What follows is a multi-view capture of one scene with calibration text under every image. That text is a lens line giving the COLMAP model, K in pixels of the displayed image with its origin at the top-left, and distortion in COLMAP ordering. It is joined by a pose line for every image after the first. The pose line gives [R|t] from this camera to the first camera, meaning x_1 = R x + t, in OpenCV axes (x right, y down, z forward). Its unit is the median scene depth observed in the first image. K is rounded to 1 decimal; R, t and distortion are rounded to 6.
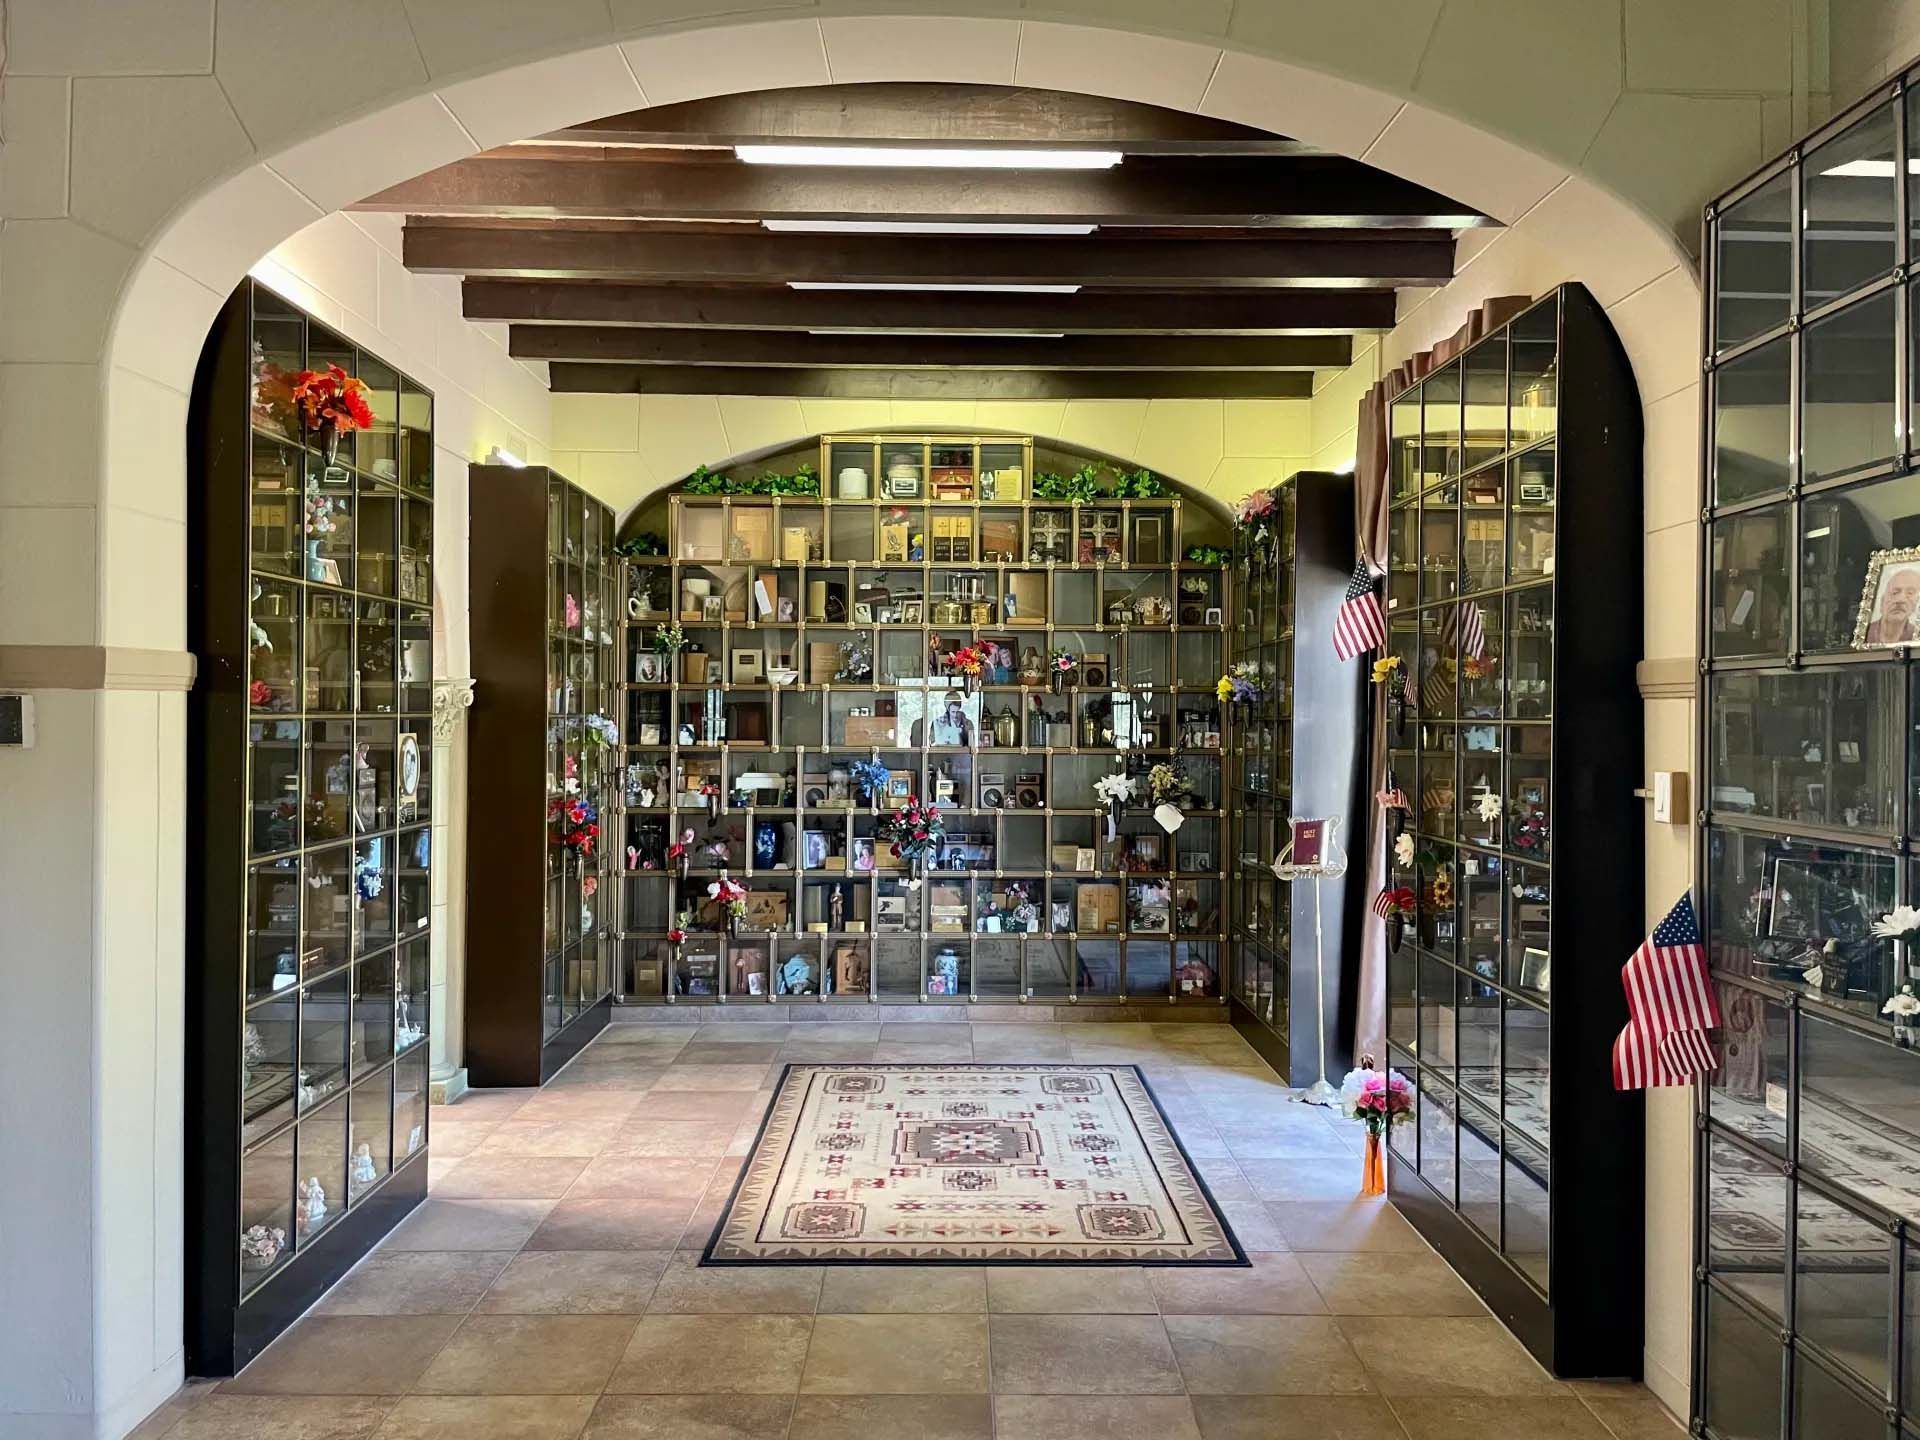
lens RADIAL K [[1456.0, 0, 960.0], [0, 1456.0, 720.0], [0, 0, 1]] dist [0.097688, -0.139840]
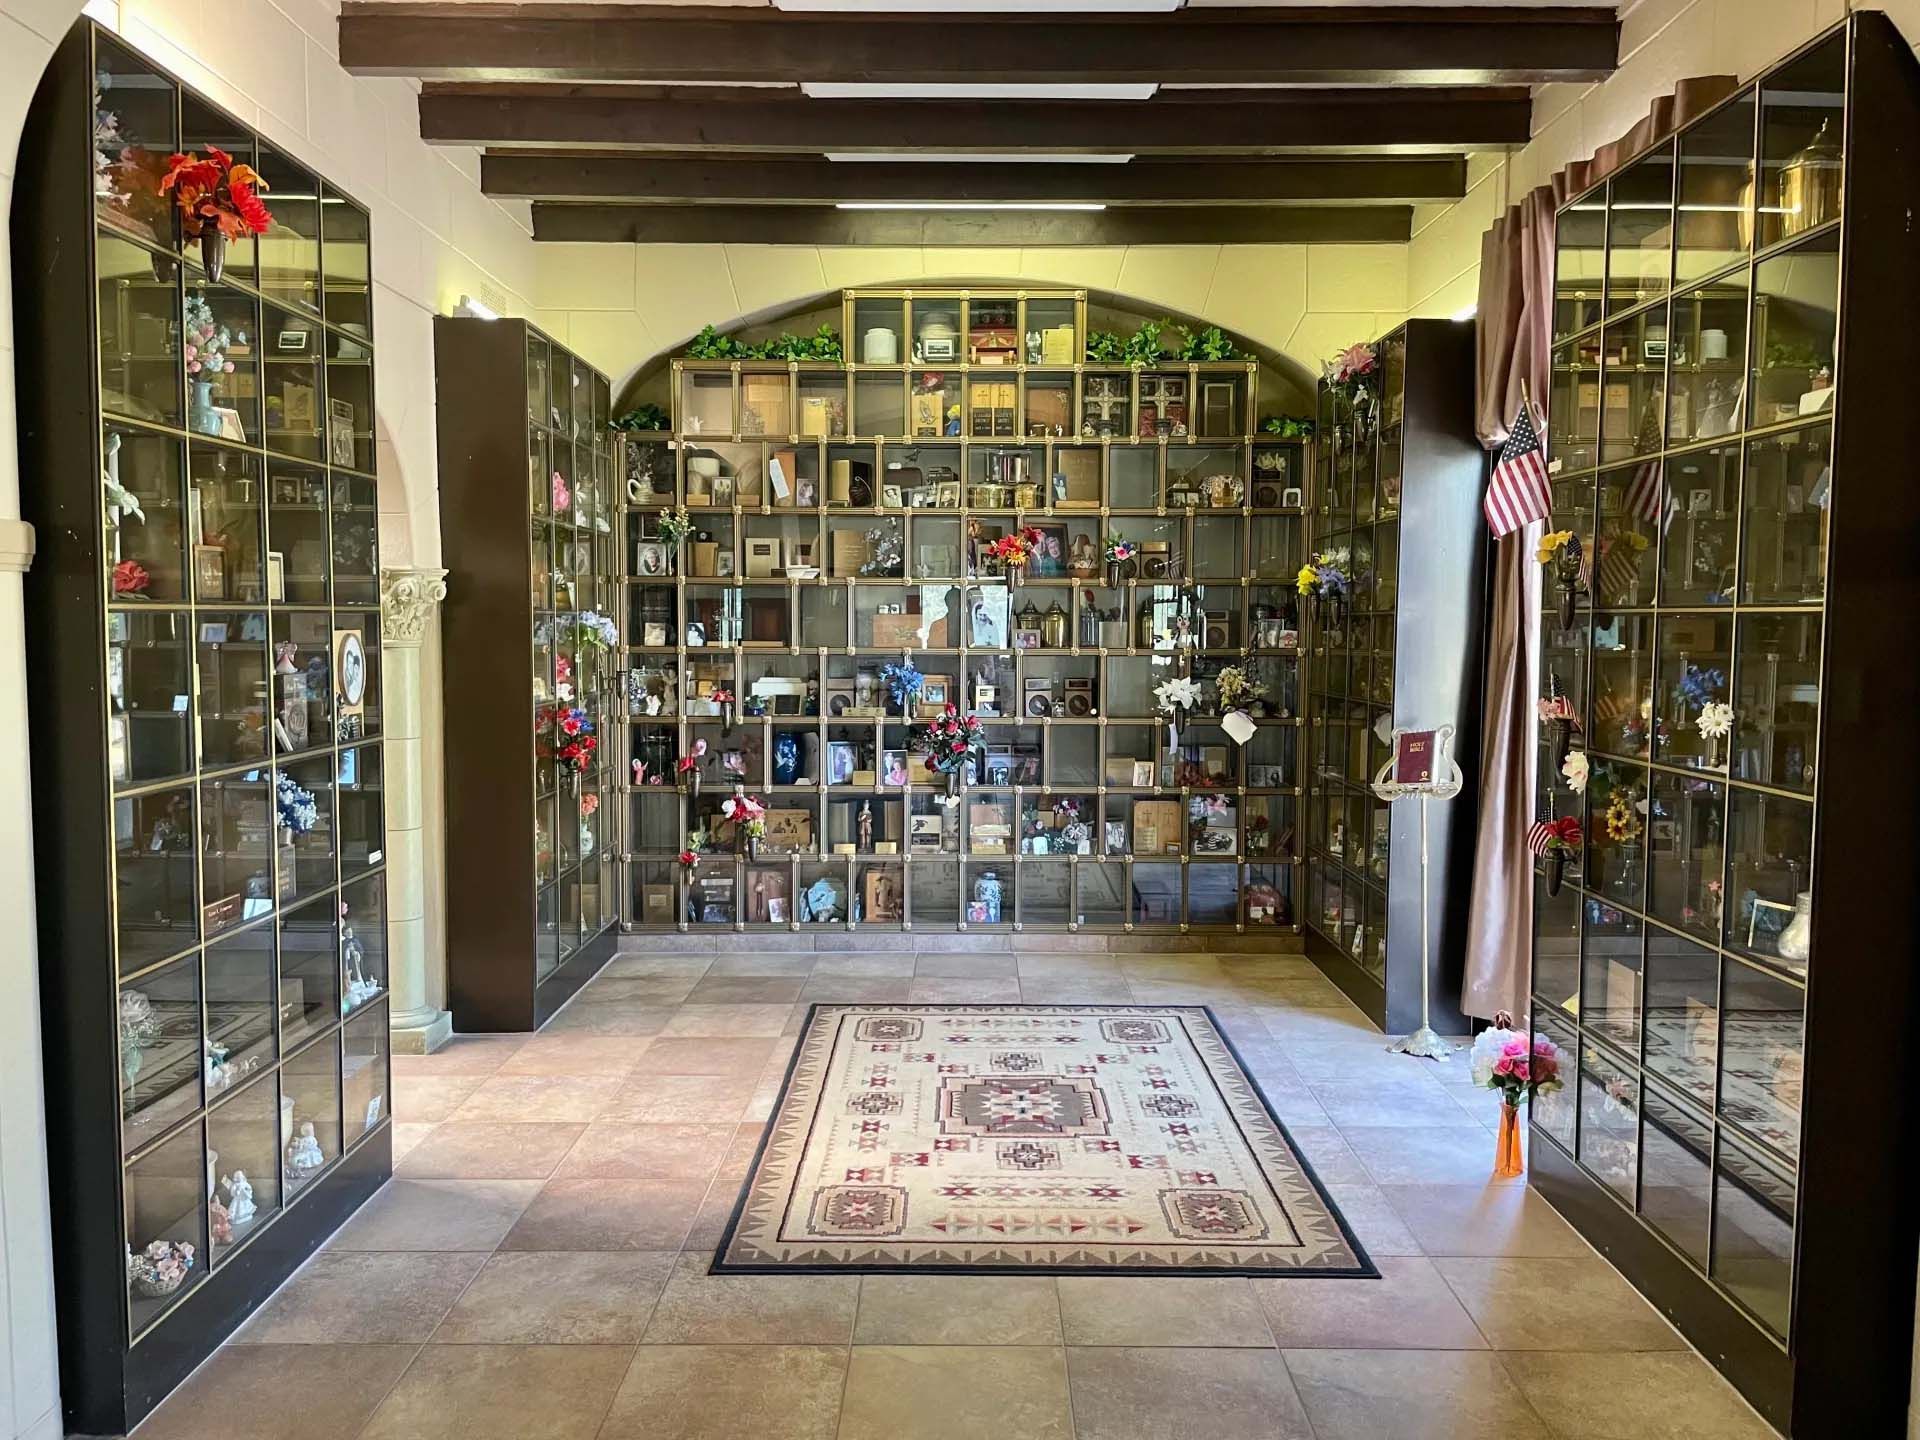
lens RADIAL K [[1456.0, 0, 960.0], [0, 1456.0, 720.0], [0, 0, 1]] dist [0.097688, -0.139840]
pose [[0.999893, -0.001961, -0.014519, -0.013781], [0.002921, 0.997788, 0.066414, 0.003435], [0.014357, -0.066449, 0.997687, 0.114956]]
